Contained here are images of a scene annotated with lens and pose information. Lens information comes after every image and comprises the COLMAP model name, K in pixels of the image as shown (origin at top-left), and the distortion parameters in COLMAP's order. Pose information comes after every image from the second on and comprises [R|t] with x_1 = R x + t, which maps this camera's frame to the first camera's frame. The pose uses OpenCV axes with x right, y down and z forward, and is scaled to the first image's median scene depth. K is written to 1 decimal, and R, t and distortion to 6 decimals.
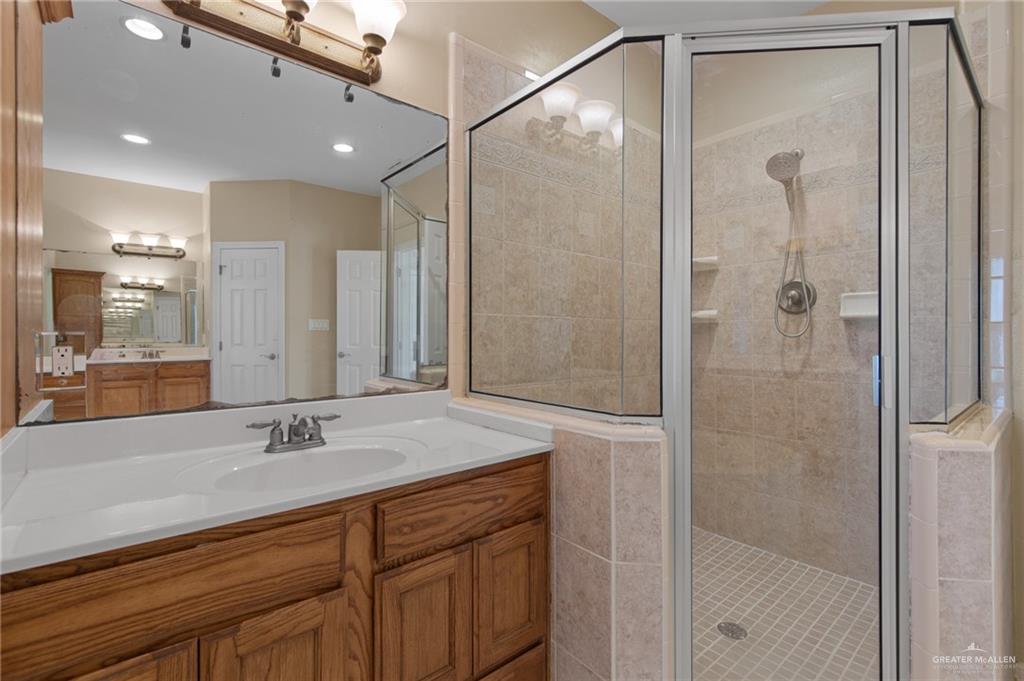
lens RADIAL K [[463.4, 0, 510.7], [0, 463.4, 336.6], [0, 0, 1]] dist [0.000744, -0.000708]
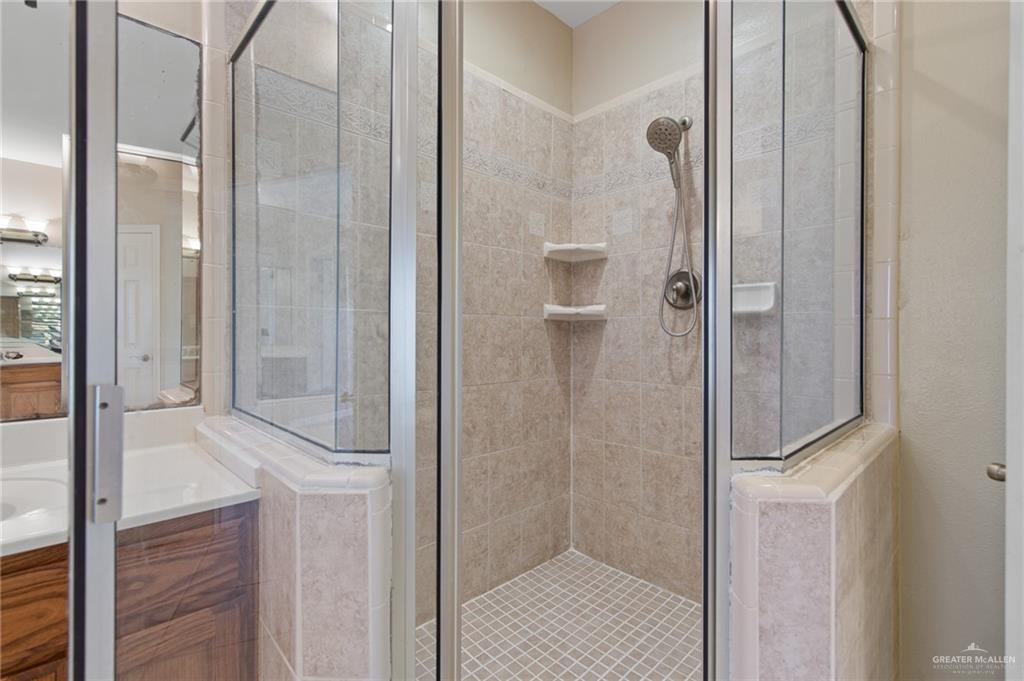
lens RADIAL K [[468.3, 0, 513.9], [0, 468.3, 337.0], [0, 0, 1]] dist [0.000033, -0.000766]
pose [[0.997483, 0.001017, 0.070897, 0.242209], [-0.001255, 0.999994, 0.003304, -0.000101], [-0.070893, -0.003385, 0.997478, 0.159134]]
